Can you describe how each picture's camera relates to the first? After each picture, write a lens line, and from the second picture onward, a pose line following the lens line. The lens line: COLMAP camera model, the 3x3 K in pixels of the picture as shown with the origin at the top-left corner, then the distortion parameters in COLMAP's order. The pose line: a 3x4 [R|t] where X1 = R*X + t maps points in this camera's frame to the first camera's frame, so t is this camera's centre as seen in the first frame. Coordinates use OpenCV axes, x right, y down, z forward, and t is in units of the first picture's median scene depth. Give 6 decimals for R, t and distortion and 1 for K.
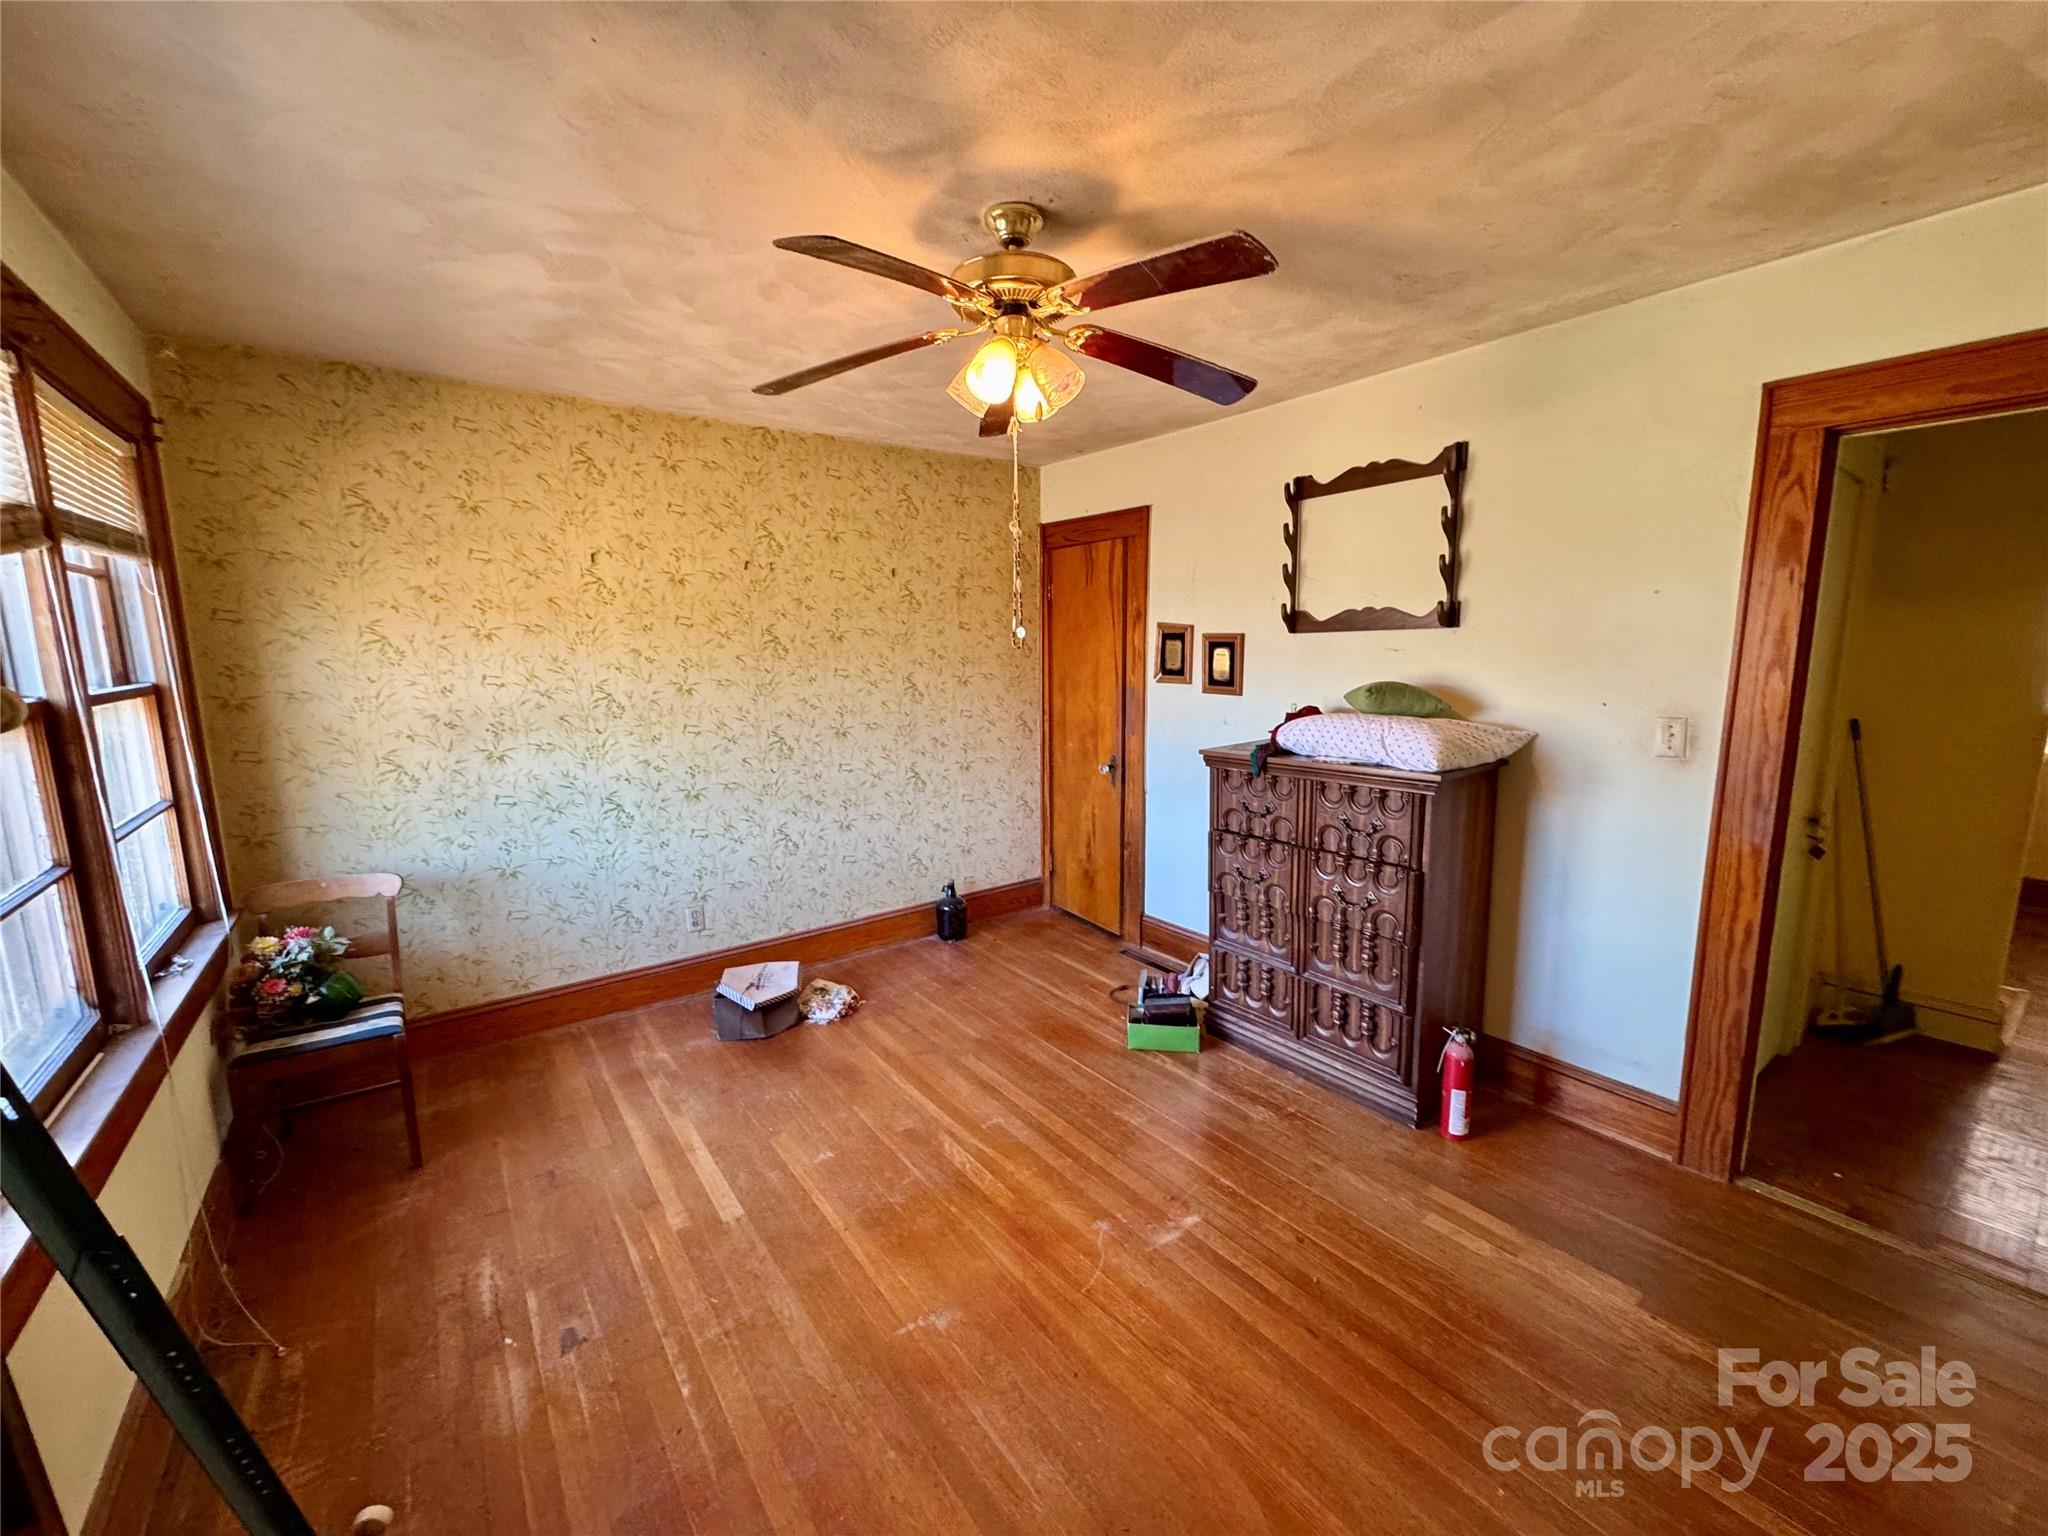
lens RADIAL K [[817.3, 0, 1024.0], [0, 817.3, 768.0], [0, 0, 1]] dist [-0.004158, -0.000475]
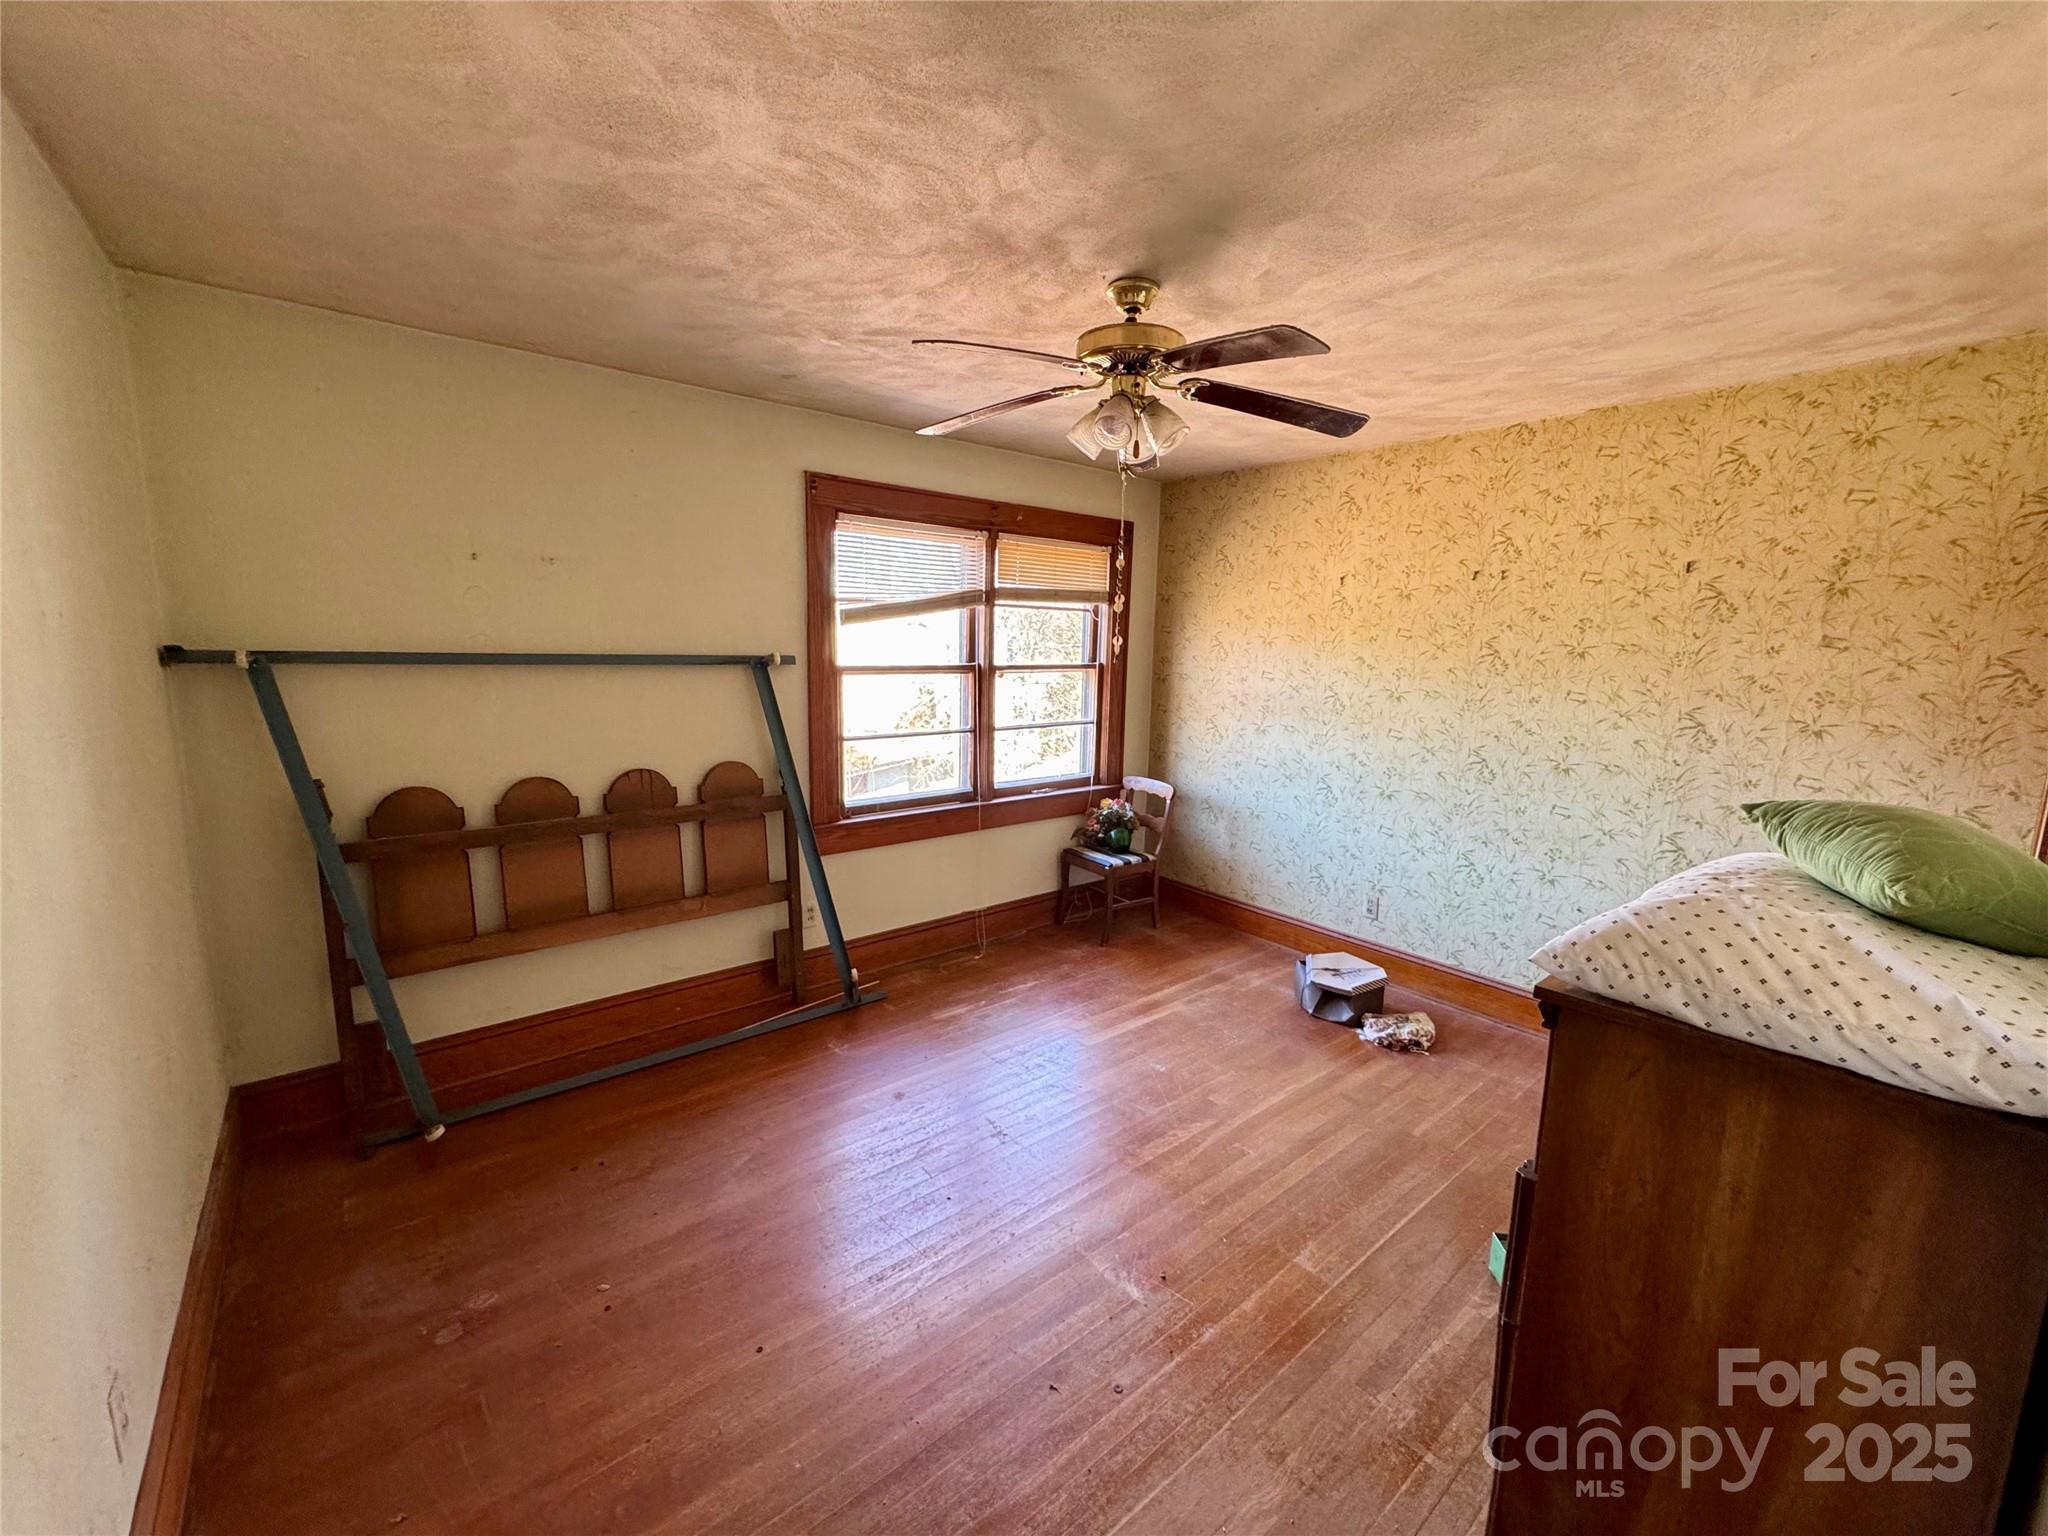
lens RADIAL K [[817.3, 0, 1024.0], [0, 817.3, 768.0], [0, 0, 1]] dist [-0.004158, -0.000475]
pose [[0.044259, 0.168638, -0.984684, 0.673549], [-0.173416, 0.971983, 0.158669, -0.095259], [0.983854, 0.163737, 0.072264, 0.480330]]
